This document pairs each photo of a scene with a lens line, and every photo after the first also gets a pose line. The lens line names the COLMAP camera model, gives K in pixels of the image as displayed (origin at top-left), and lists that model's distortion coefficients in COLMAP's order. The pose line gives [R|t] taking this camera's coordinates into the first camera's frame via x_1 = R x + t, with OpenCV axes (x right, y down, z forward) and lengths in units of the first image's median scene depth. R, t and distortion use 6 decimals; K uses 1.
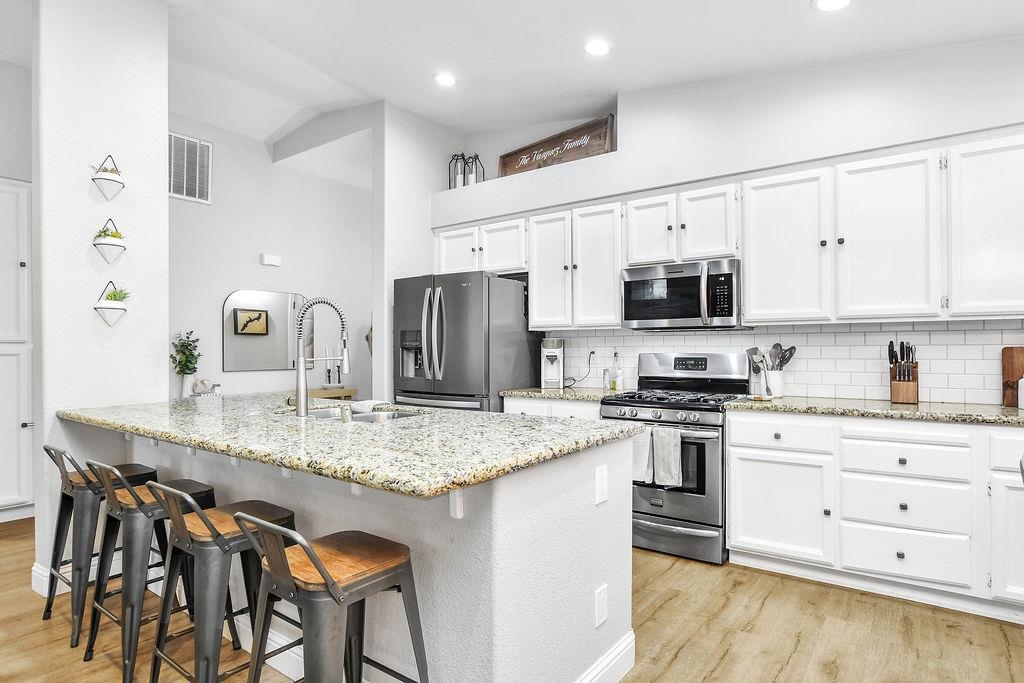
lens RADIAL K [[558.0, 0, 512.5], [0, 558.0, 348.9], [0, 0, 1]] dist [-0.023321, 0.001452]
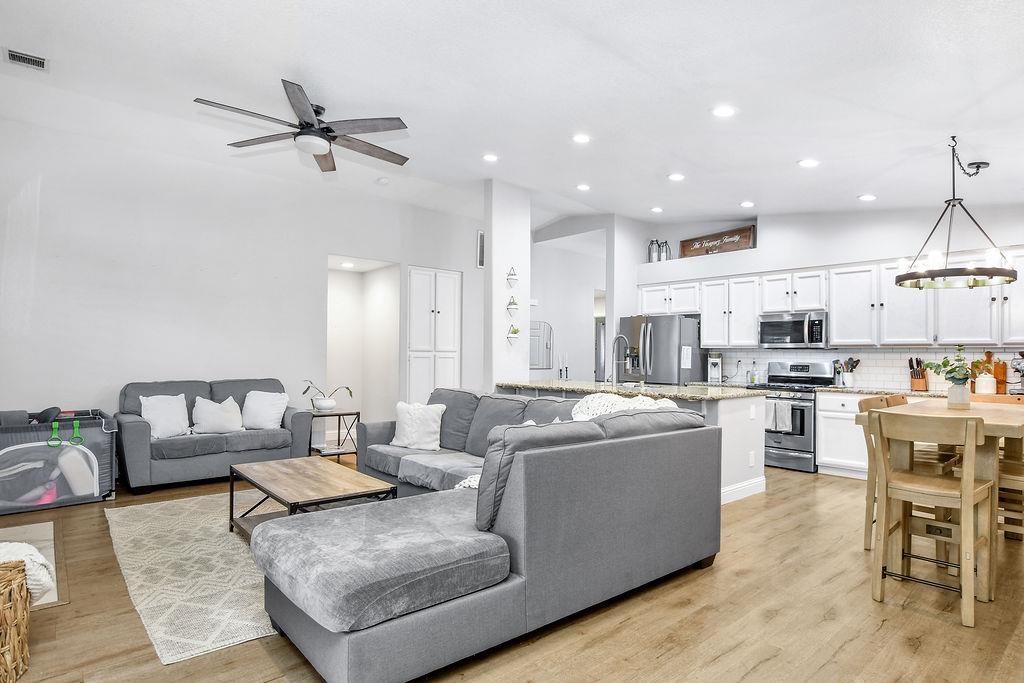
lens RADIAL K [[558.0, 0, 515.0], [0, 558.0, 349.0], [0, 0, 1]] dist [-0.023321, 0.001452]
pose [[0.978384, 0.011914, -0.206451, -0.211058], [-0.014596, 0.999828, -0.011473, -0.001036], [0.206279, 0.014238, 0.978390, -0.952782]]
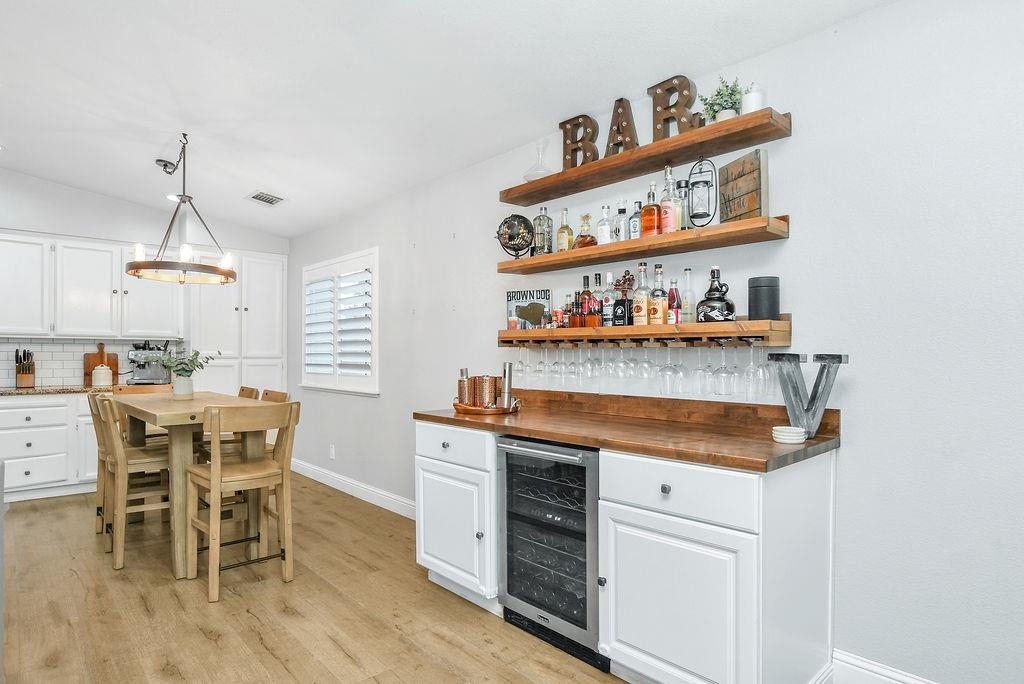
lens RADIAL K [[574.2, 0, 521.2], [0, 574.2, 351.9], [0, 0, 1]] dist [-0.003702, 0.000983]
pose [[0.193403, 0.006308, 0.981099, -0.562091], [-0.002793, 0.999979, -0.005879, -0.000599], [-0.981115, -0.001603, 0.193416, -0.642606]]
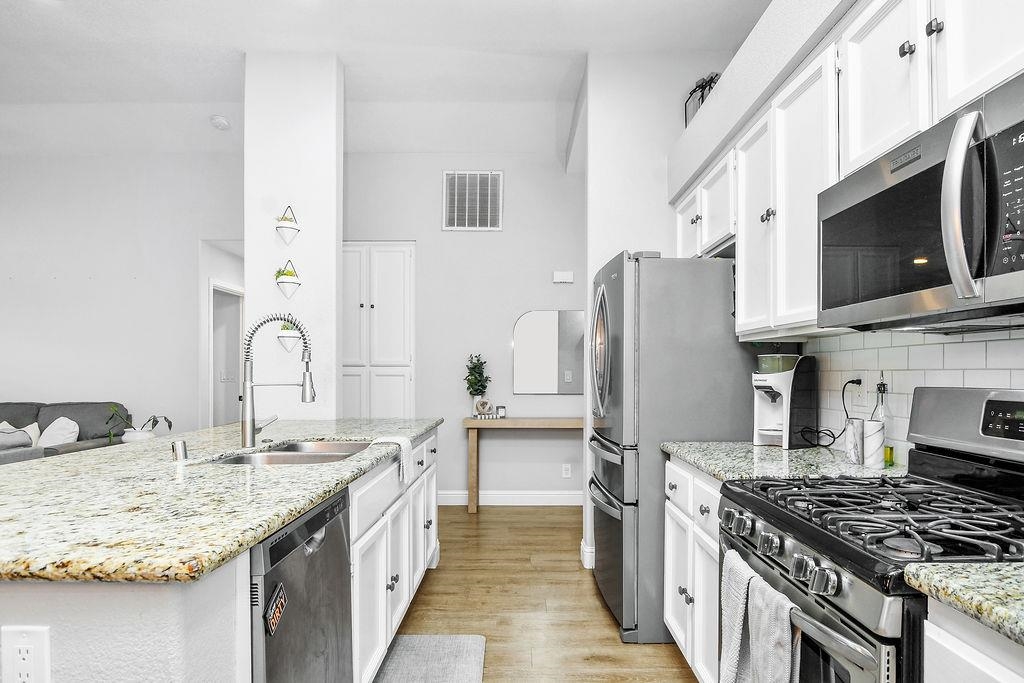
lens RADIAL K [[558.0, 0, 535.3], [0, 558.0, 370.6], [0, 0, 1]] dist [-0.023321, 0.001452]
pose [[0.598242, 0.003737, -0.801307, 0.432083], [-0.003209, 0.999992, 0.002268, -0.005084], [0.801309, 0.001215, 0.598249, 0.583374]]
